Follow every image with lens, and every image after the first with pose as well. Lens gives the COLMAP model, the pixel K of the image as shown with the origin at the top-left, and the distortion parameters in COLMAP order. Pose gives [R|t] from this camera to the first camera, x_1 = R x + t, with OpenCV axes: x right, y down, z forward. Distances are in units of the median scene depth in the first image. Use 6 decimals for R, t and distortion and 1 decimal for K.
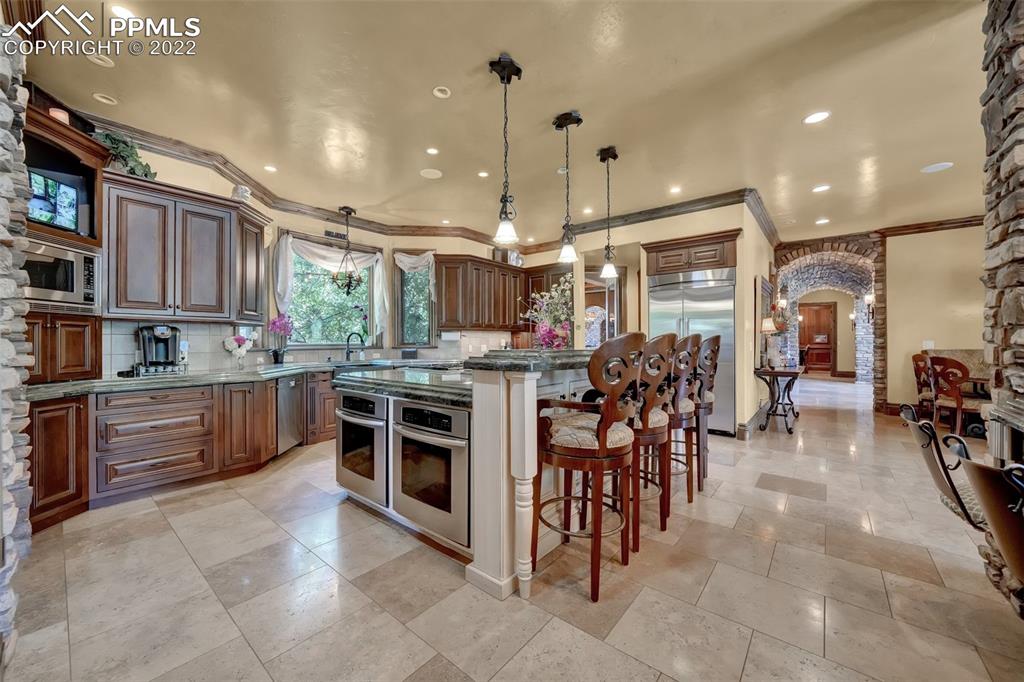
lens RADIAL K [[388.0, 0, 512.0], [0, 388.0, 341.0], [0, 0, 1]] dist [-0.001791, -0.000040]
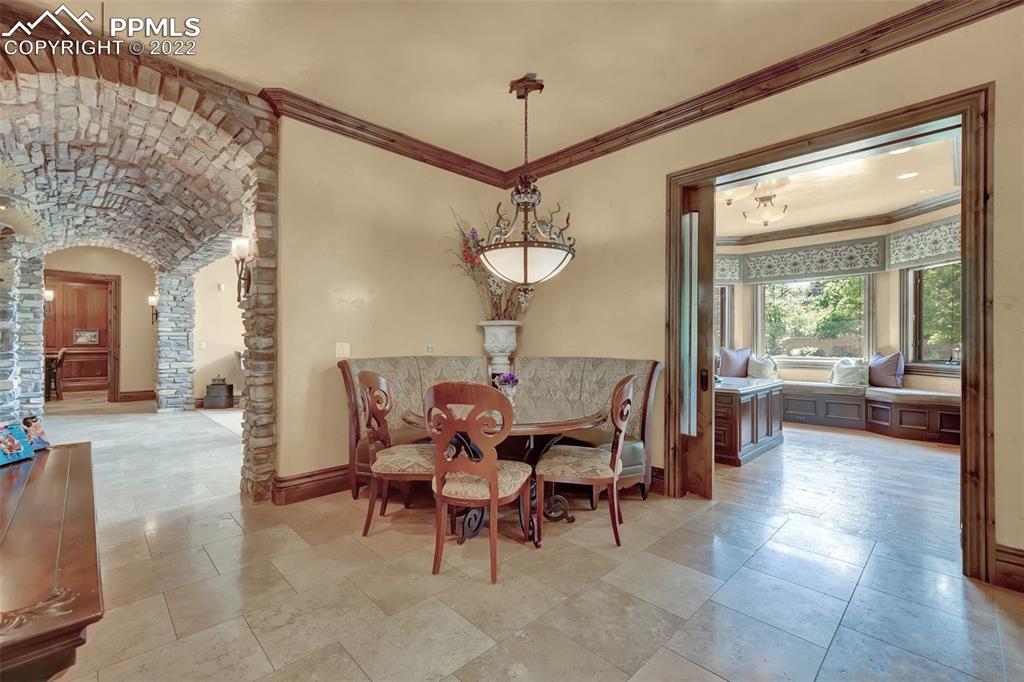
lens RADIAL K [[435.7, 0, 514.0], [0, 435.7, 339.2], [0, 0, 1]] dist [0.001339, 0.000563]
pose [[0.107298, 0.009394, 0.994183, 0.462407], [-0.004722, 0.999949, -0.008939, -0.000714], [-0.994216, -0.003736, 0.107337, 0.636517]]
